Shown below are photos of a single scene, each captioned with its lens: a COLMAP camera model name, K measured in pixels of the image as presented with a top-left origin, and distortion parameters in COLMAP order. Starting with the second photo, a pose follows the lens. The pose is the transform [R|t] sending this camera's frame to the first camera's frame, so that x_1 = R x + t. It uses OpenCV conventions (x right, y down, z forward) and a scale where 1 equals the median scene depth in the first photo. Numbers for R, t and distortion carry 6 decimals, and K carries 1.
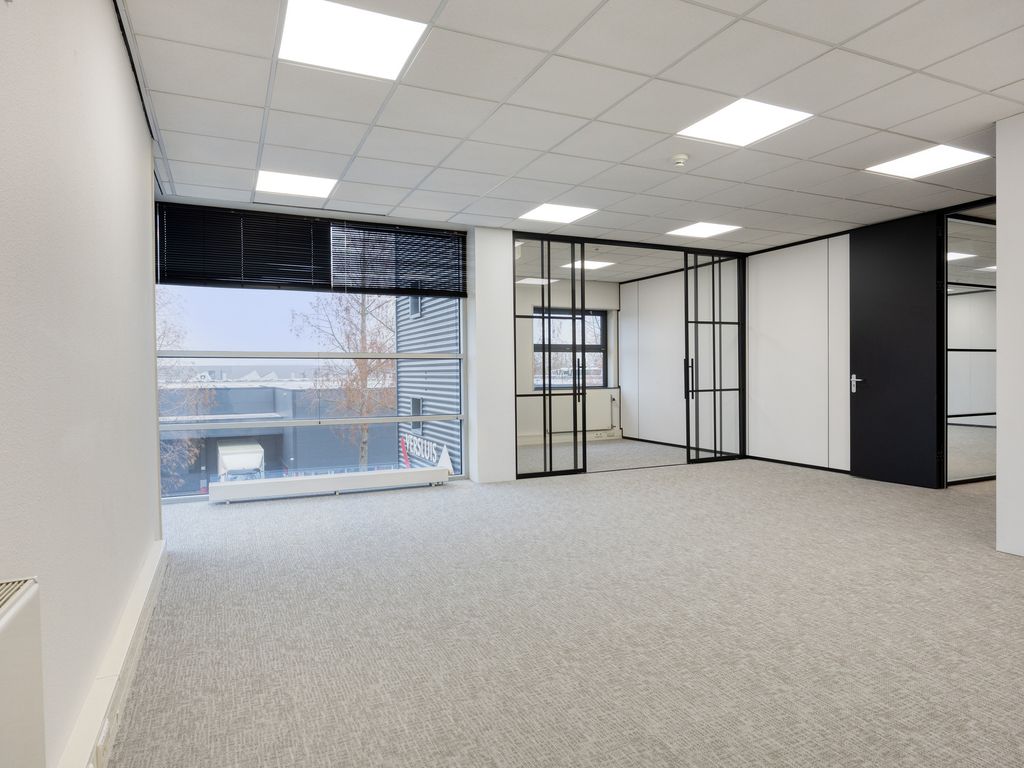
lens RADIAL K [[633.6, 0, 532.4], [0, 633.6, 378.7], [0, 0, 1]] dist [-0.004426, 0.000316]
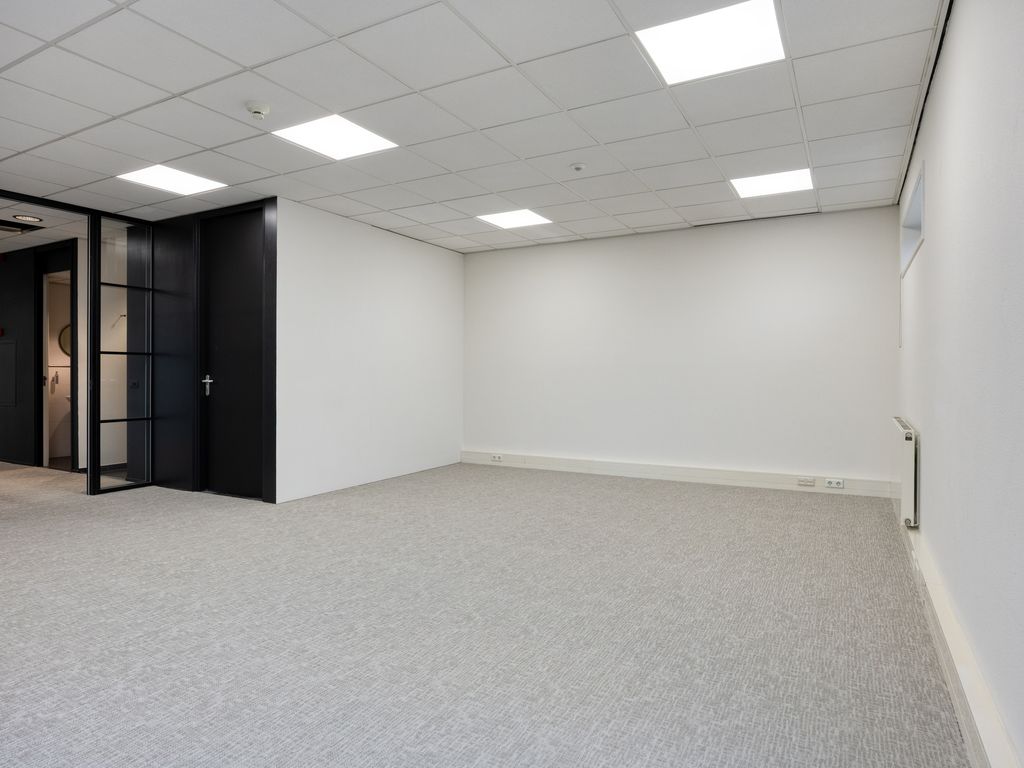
lens RADIAL K [[604.1, 0, 517.2], [0, 604.1, 377.2], [0, 0, 1]] dist [-0.007399, 0.001599]
pose [[-0.574807, 0.004207, 0.818278, -0.790334], [0.014636, 0.999880, 0.005140, -0.005354], [-0.818158, 0.014931, -0.574799, 1.611738]]
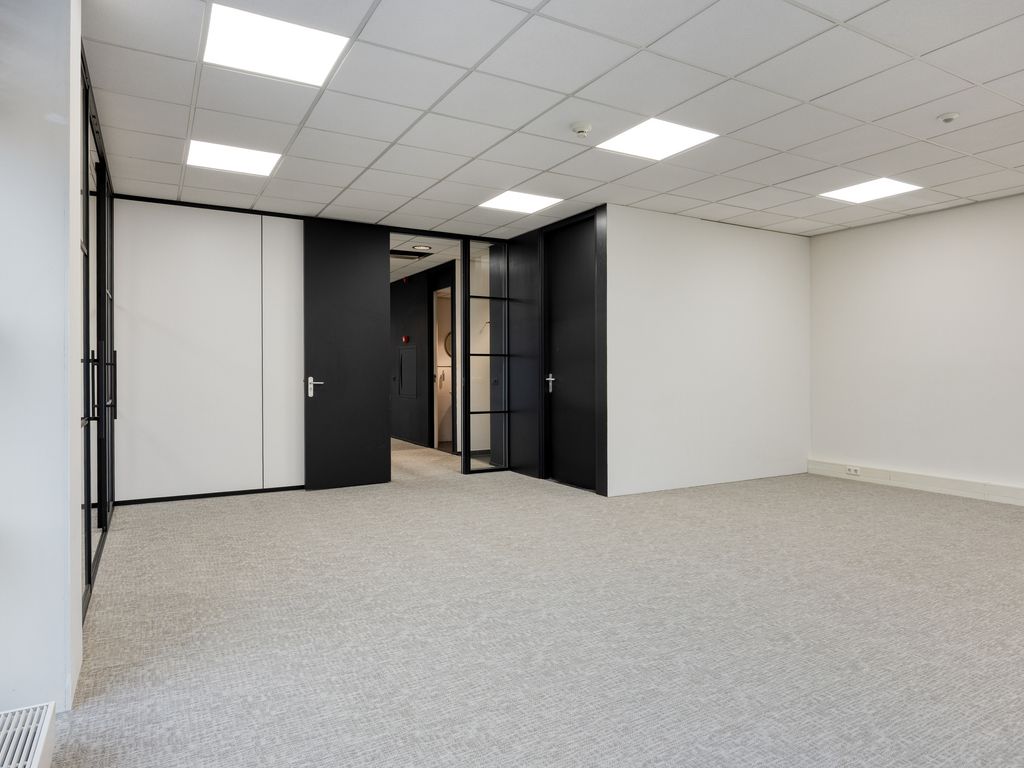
lens RADIAL K [[633.6, 0, 516.8], [0, 633.6, 380.8], [0, 0, 1]] dist [-0.004426, 0.000316]
pose [[-0.066050, -0.004269, 0.997807, -0.847890], [0.011163, 0.999925, 0.005017, -0.004522], [-0.997754, 0.011470, -0.065998, 1.583186]]
